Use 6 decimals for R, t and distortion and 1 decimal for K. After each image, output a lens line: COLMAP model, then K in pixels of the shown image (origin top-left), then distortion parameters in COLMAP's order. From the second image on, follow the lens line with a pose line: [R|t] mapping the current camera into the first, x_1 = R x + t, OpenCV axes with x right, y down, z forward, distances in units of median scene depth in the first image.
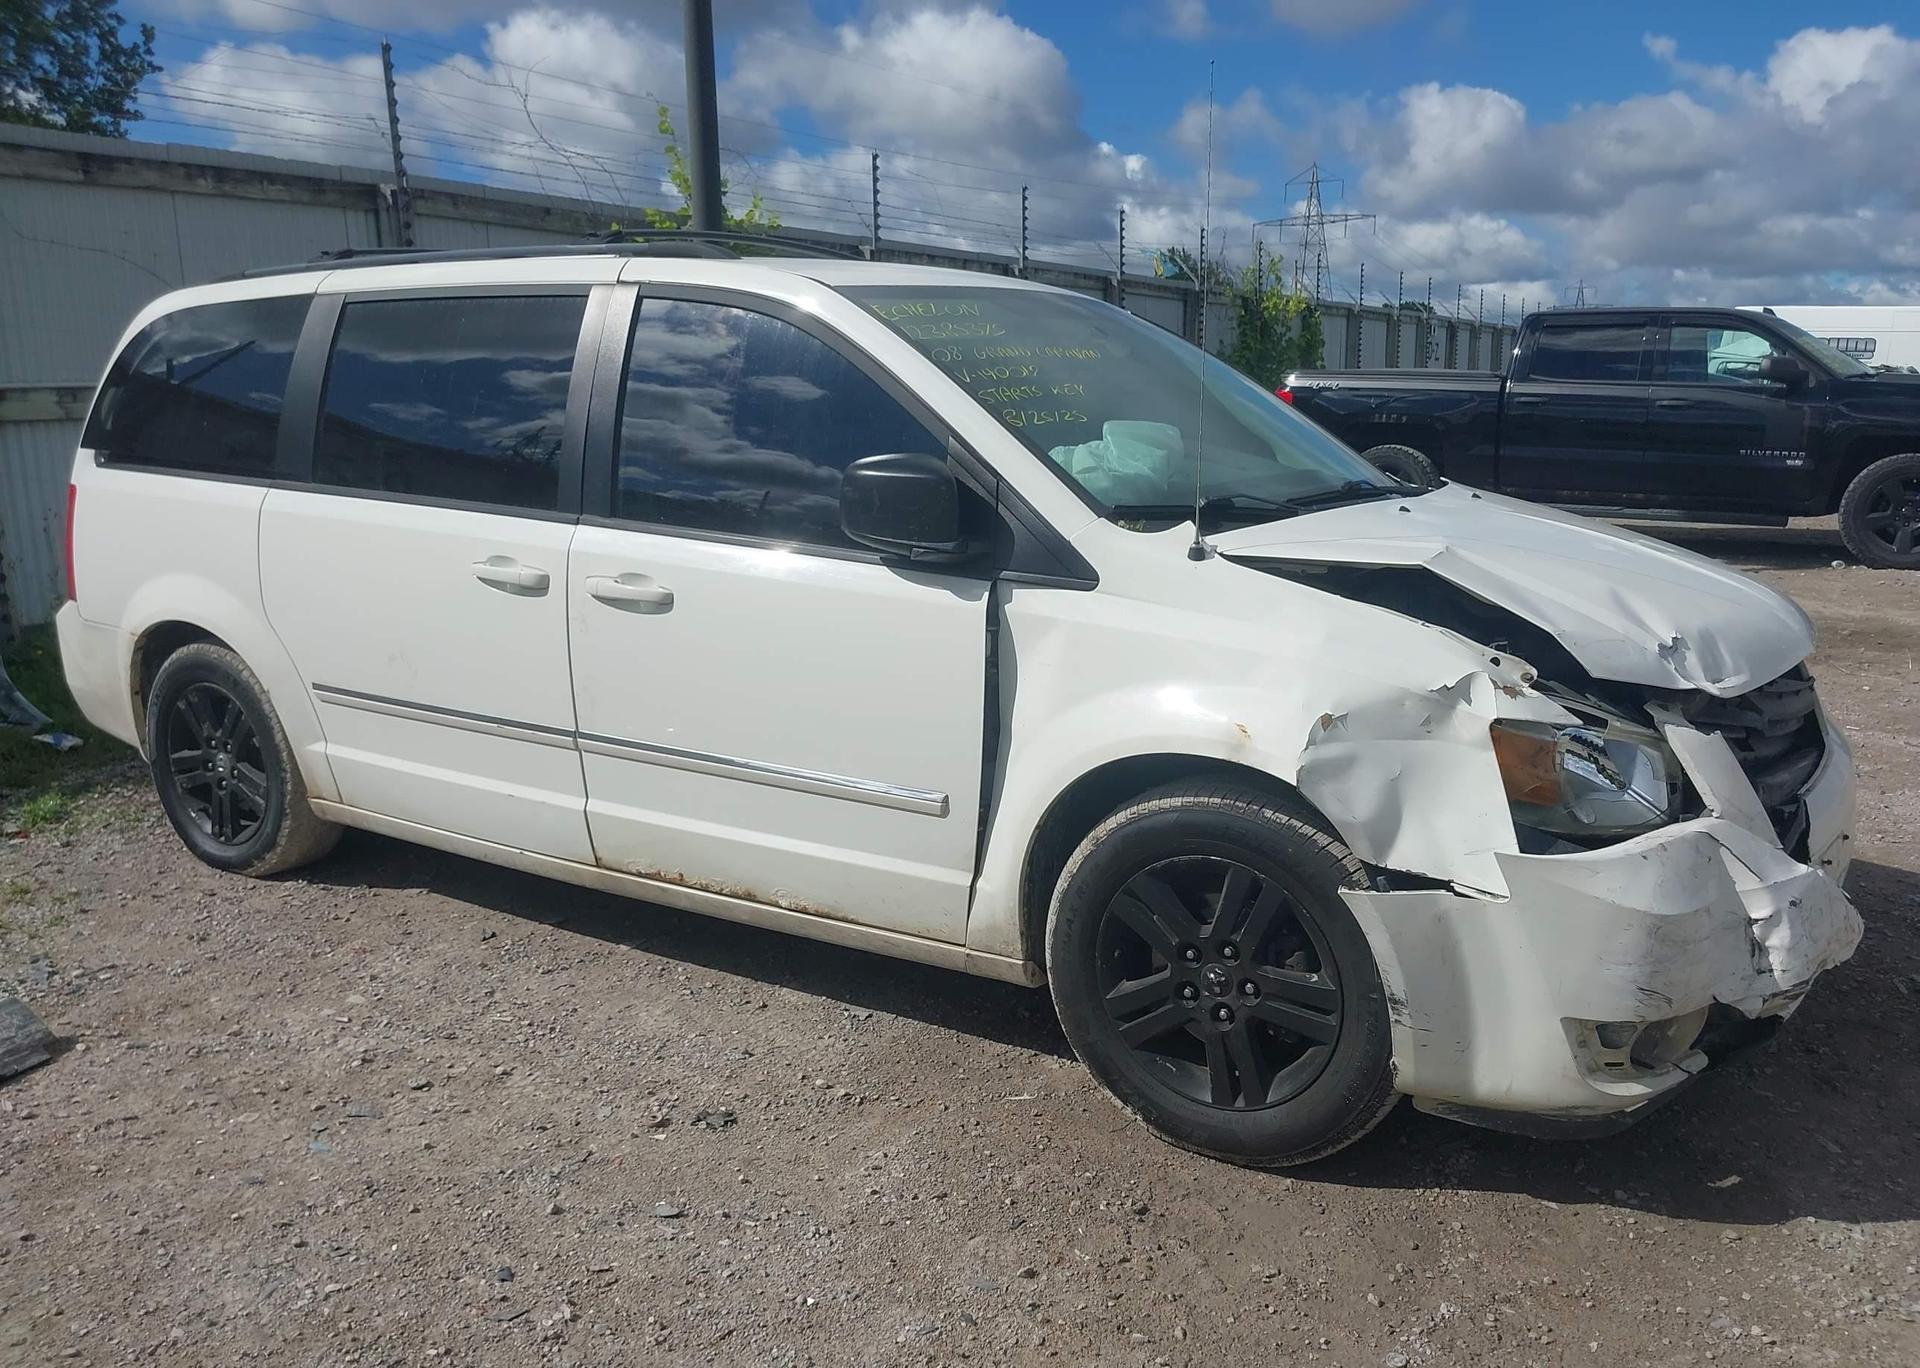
lens RADIAL K [[1522.5, 0, 960.0], [0, 1522.5, 684.0], [0, 0, 1]] dist [0.029978, -0.054117]
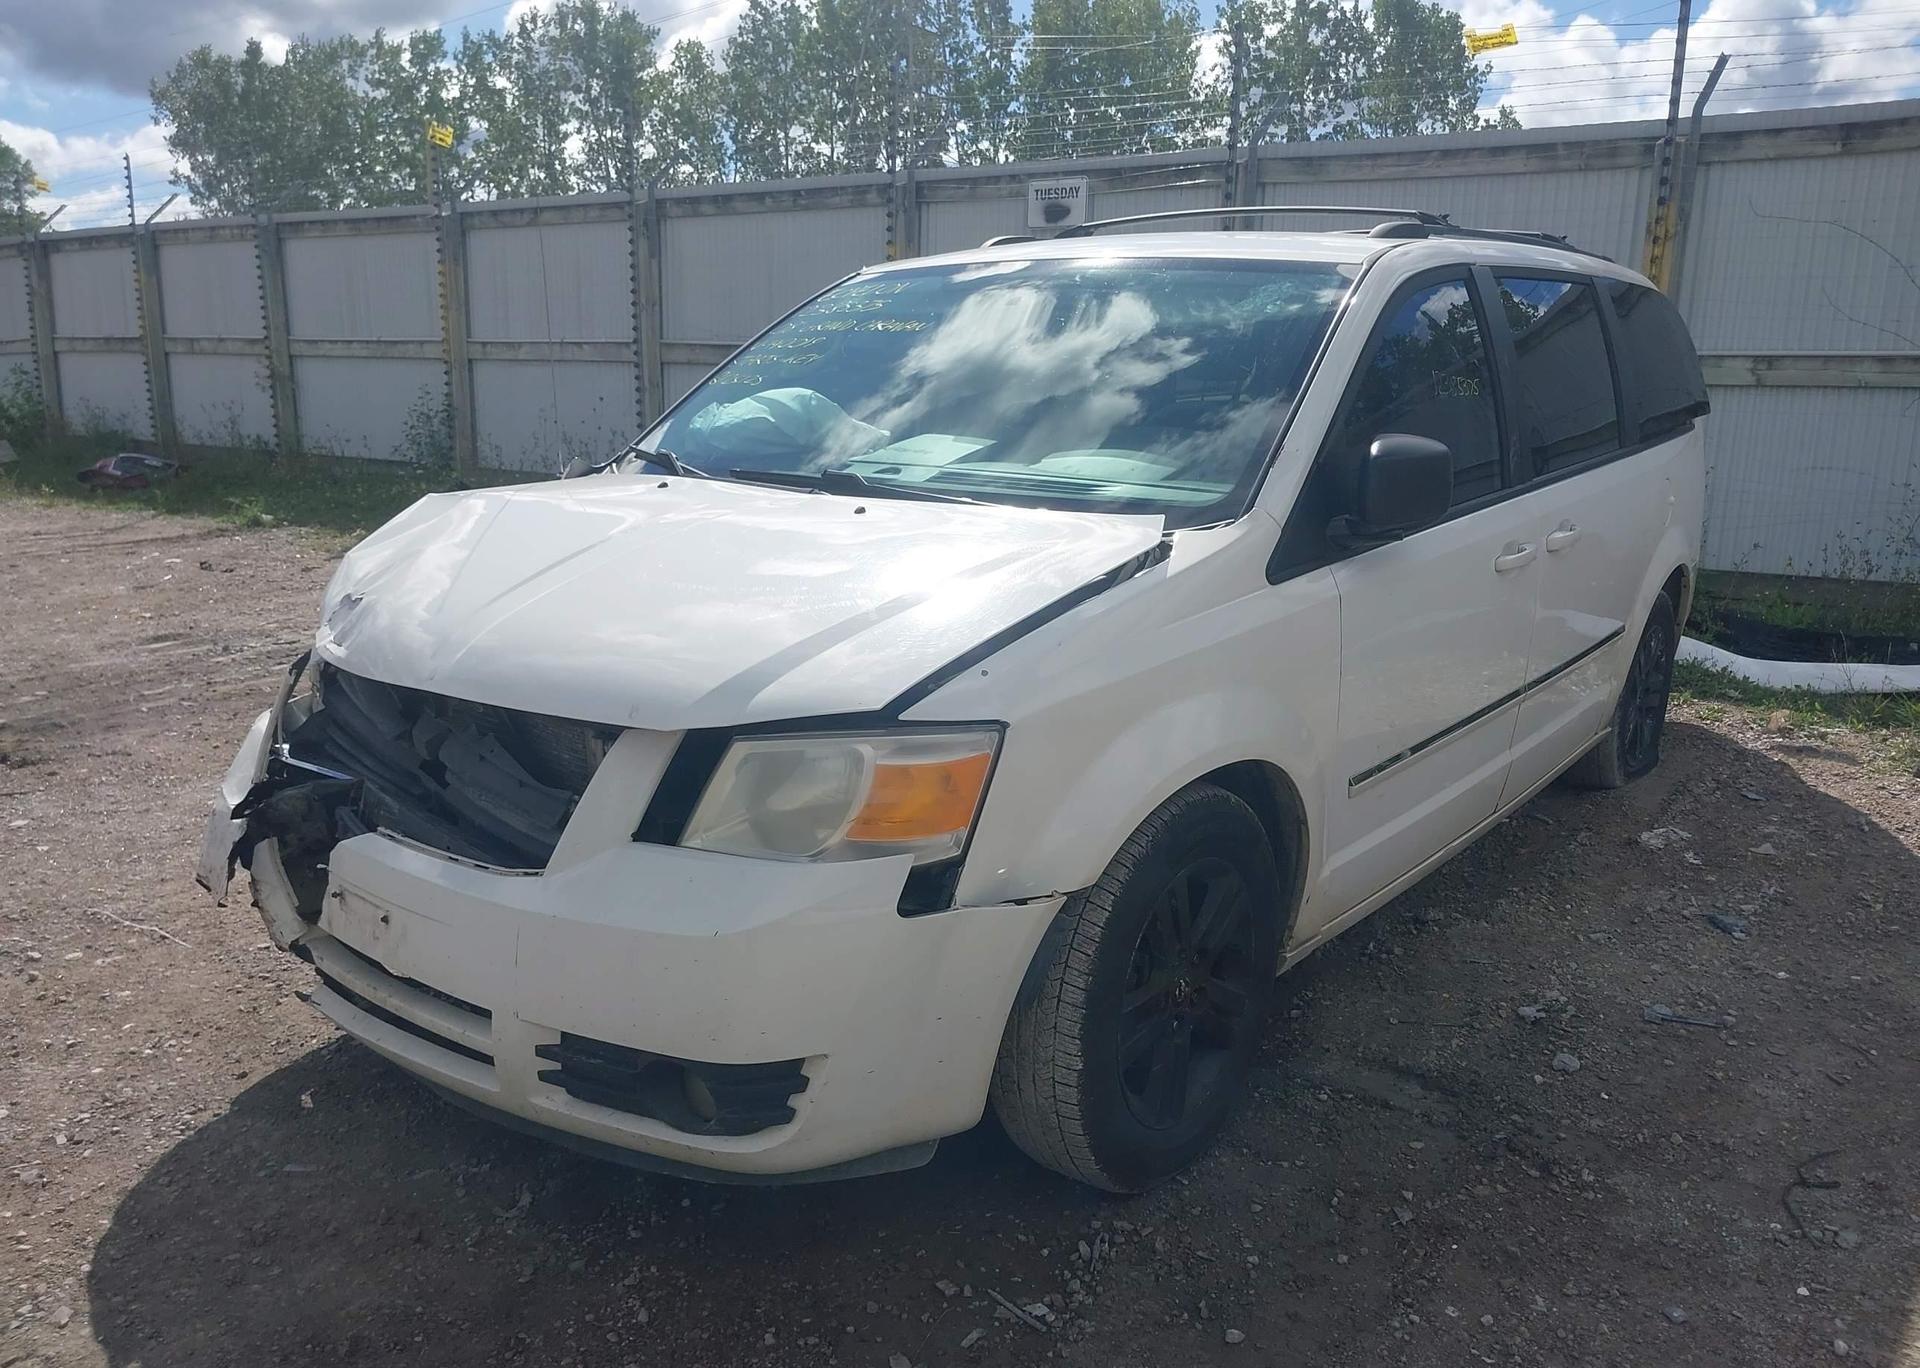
lens RADIAL K [[1536.7, 0, 960.0], [0, 1536.7, 684.0], [0, 0, 1]] dist [0.010679, -0.008315]
pose [[-0.086090, 0.217524, -0.972251, 1.405064], [-0.199709, 0.952299, 0.230744, -0.288923], [0.976066, 0.214032, -0.038542, 1.393070]]
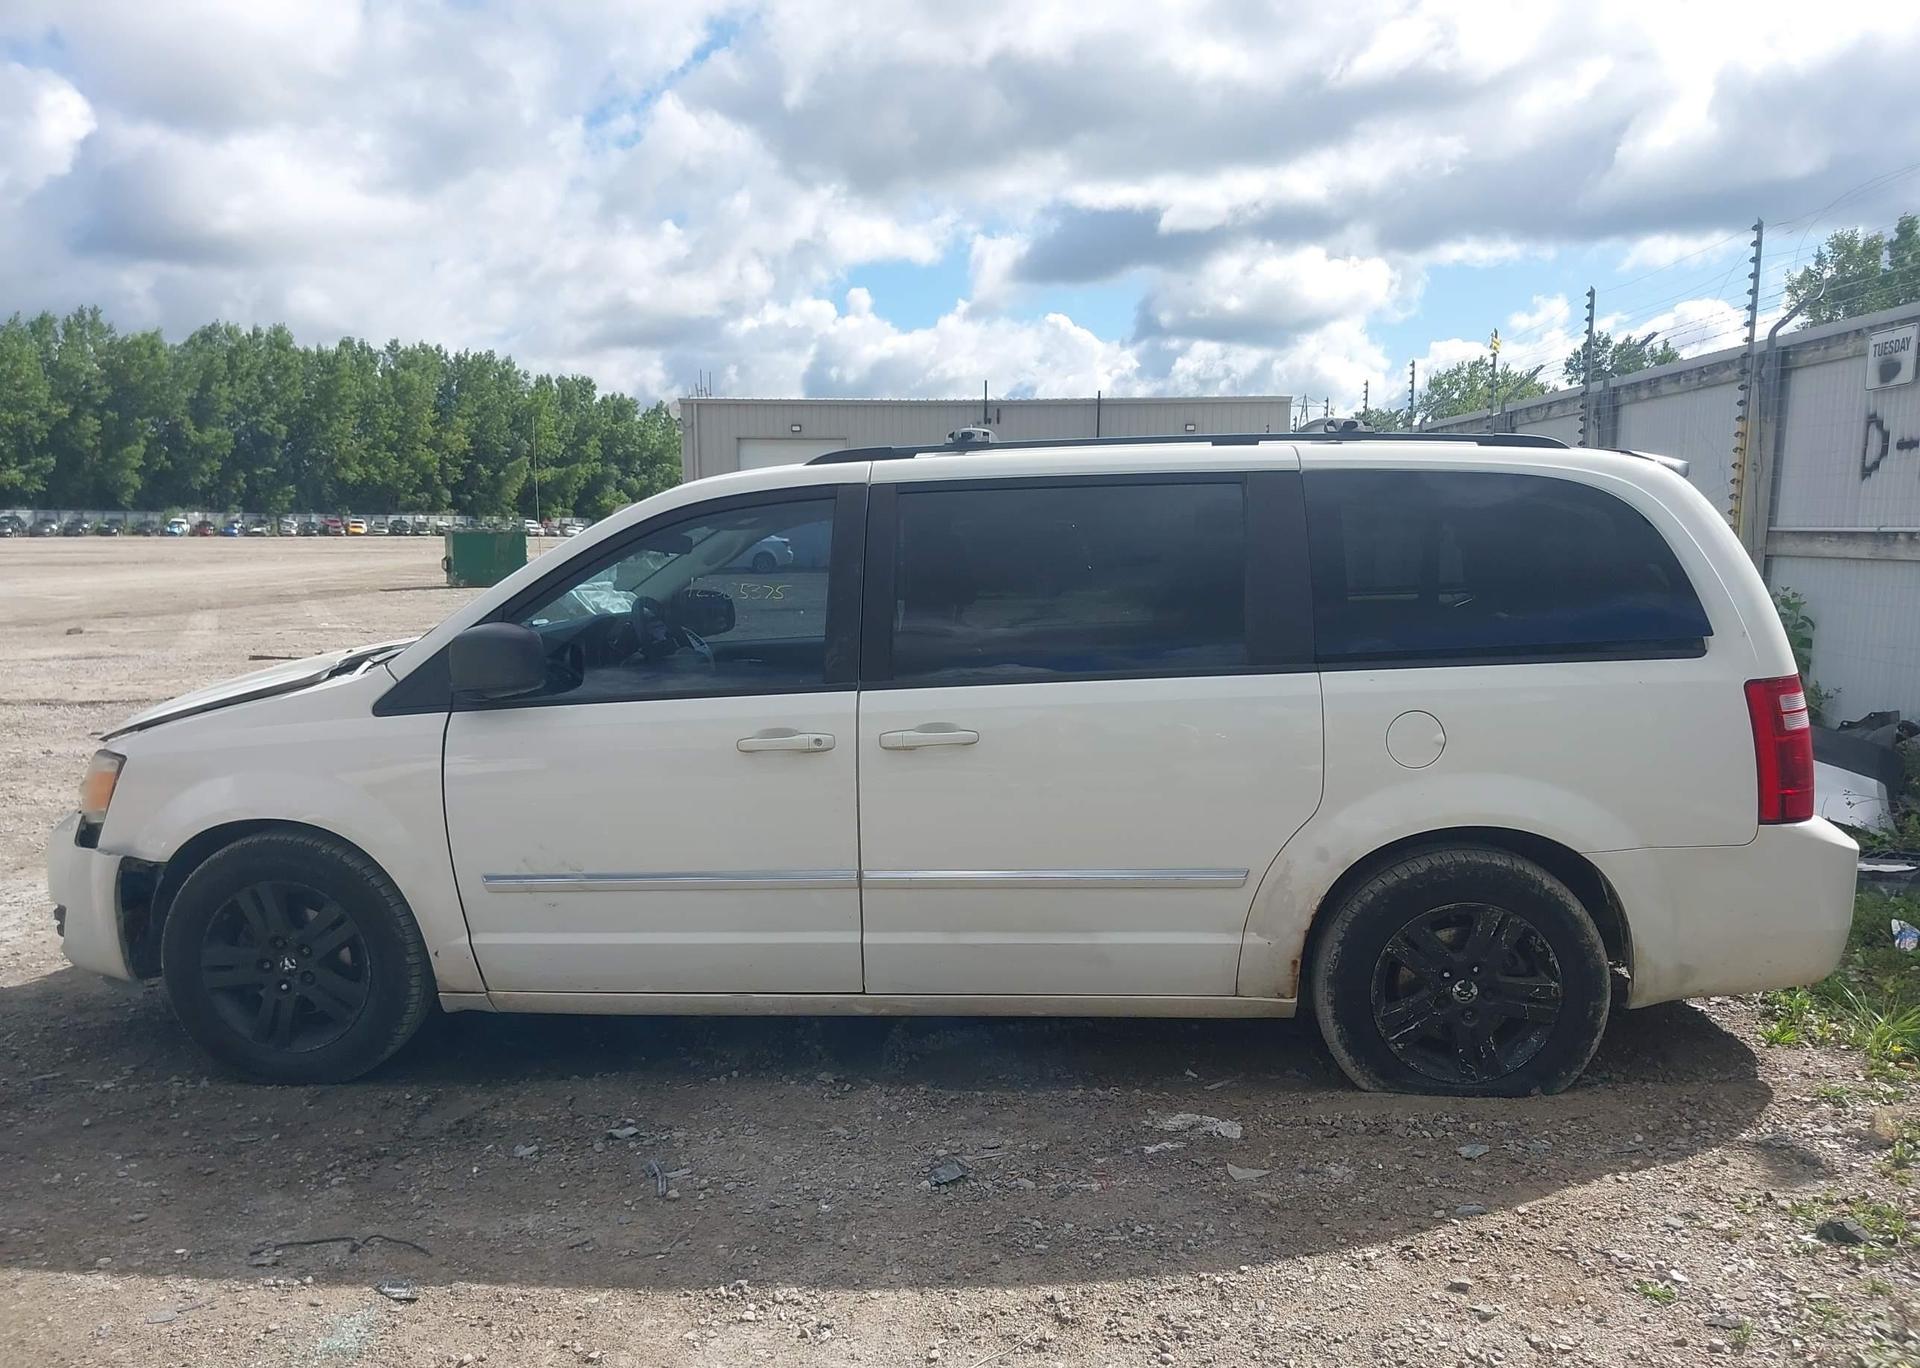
lens RADIAL K [[1541.3, 0, 904.3], [0, 1541.3, 704.2], [0, 0, 1]] dist [0.051300, -0.072910]
pose [[-0.889018, 0.061760, -0.453687, 0.636499], [-0.076873, 0.956664, 0.280864, -0.628167], [0.451372, 0.284570, -0.845744, 3.020315]]
